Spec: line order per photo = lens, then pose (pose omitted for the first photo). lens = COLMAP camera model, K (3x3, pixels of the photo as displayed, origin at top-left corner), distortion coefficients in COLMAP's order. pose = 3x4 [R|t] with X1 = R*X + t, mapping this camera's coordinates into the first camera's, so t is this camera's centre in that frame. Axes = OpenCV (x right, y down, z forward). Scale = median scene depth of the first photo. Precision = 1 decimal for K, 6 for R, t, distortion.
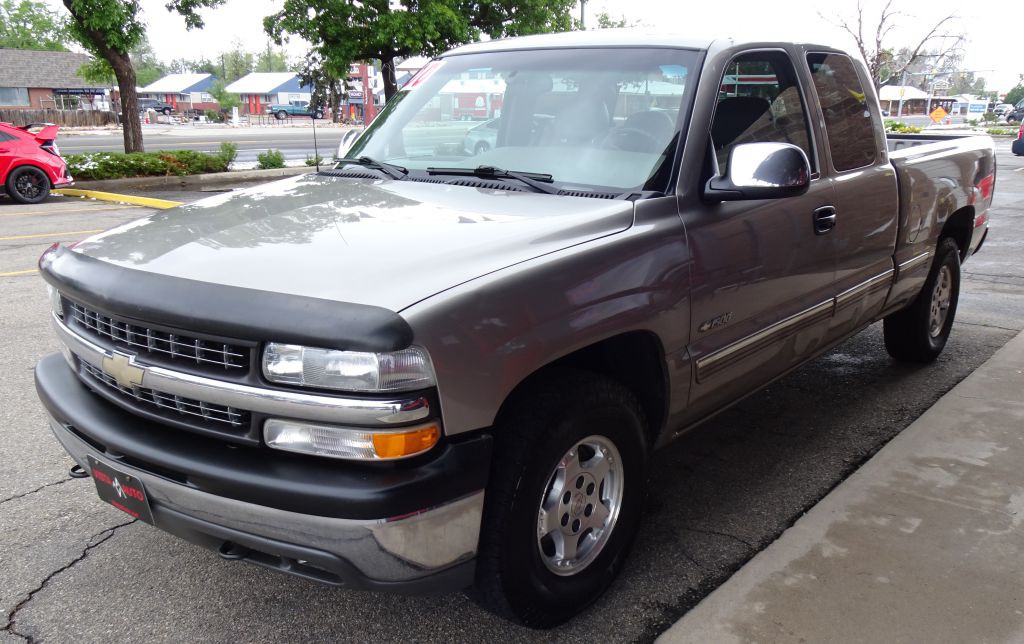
lens RADIAL K [[749.7, 0, 532.5], [0, 749.7, 322.5], [0, 0, 1]] dist [0.004274, 0.005106]
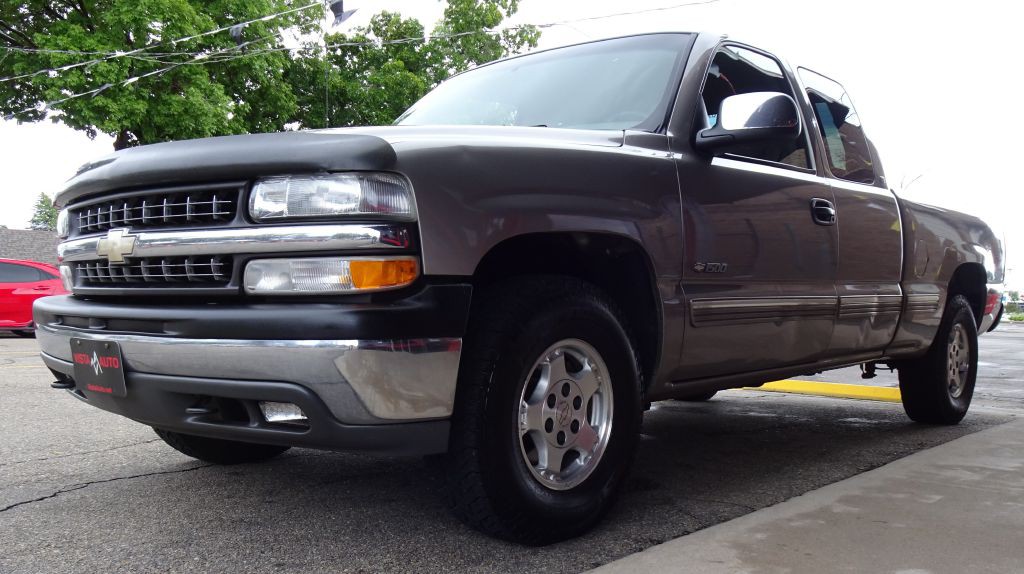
lens RADIAL K [[758.5, 0, 512.1], [0, 758.5, 355.3], [0, 0, 1]] dist [0.004177, 0.002176]
pose [[0.998554, 0.021746, -0.049160, 0.037907], [-0.031041, 0.979900, -0.197061, 0.332684], [0.043887, 0.198303, 0.979158, 0.037242]]
